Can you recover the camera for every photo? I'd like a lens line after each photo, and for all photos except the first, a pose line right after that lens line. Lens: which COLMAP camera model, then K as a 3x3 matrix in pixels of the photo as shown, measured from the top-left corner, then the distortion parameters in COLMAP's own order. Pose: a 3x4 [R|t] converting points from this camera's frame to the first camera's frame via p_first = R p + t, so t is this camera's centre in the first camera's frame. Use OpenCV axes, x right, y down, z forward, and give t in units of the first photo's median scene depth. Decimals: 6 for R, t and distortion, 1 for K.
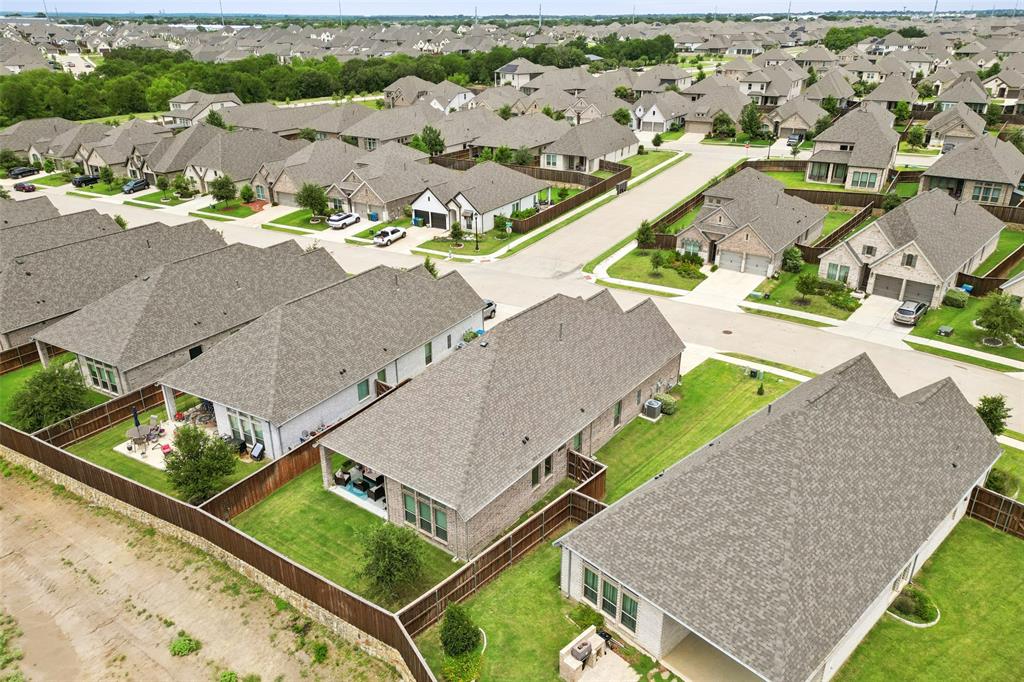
lens RADIAL K [[724.7, 0, 509.5], [0, 724.7, 343.7], [0, 0, 1]] dist [0.047271, -0.019376]
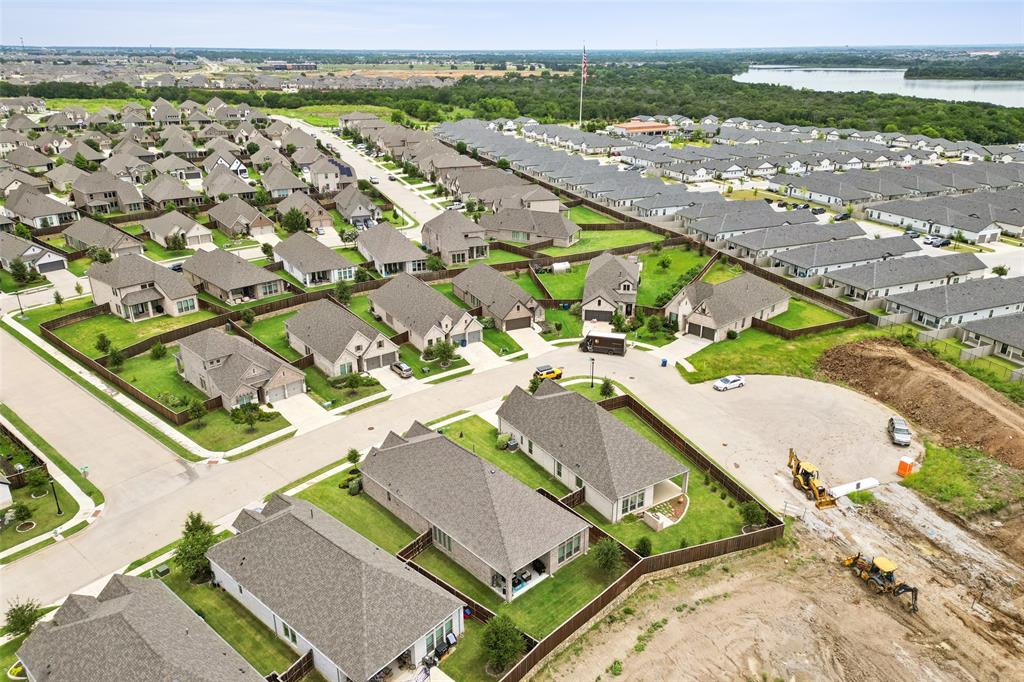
lens RADIAL K [[724.7, 0, 508.8], [0, 724.7, 341.4], [0, 0, 1]] dist [0.047271, -0.019376]
pose [[0.182234, -0.366897, 0.912238, -0.898823], [0.404315, 0.873668, 0.270616, -0.436934], [-0.896281, 0.319516, 0.307554, 0.203572]]
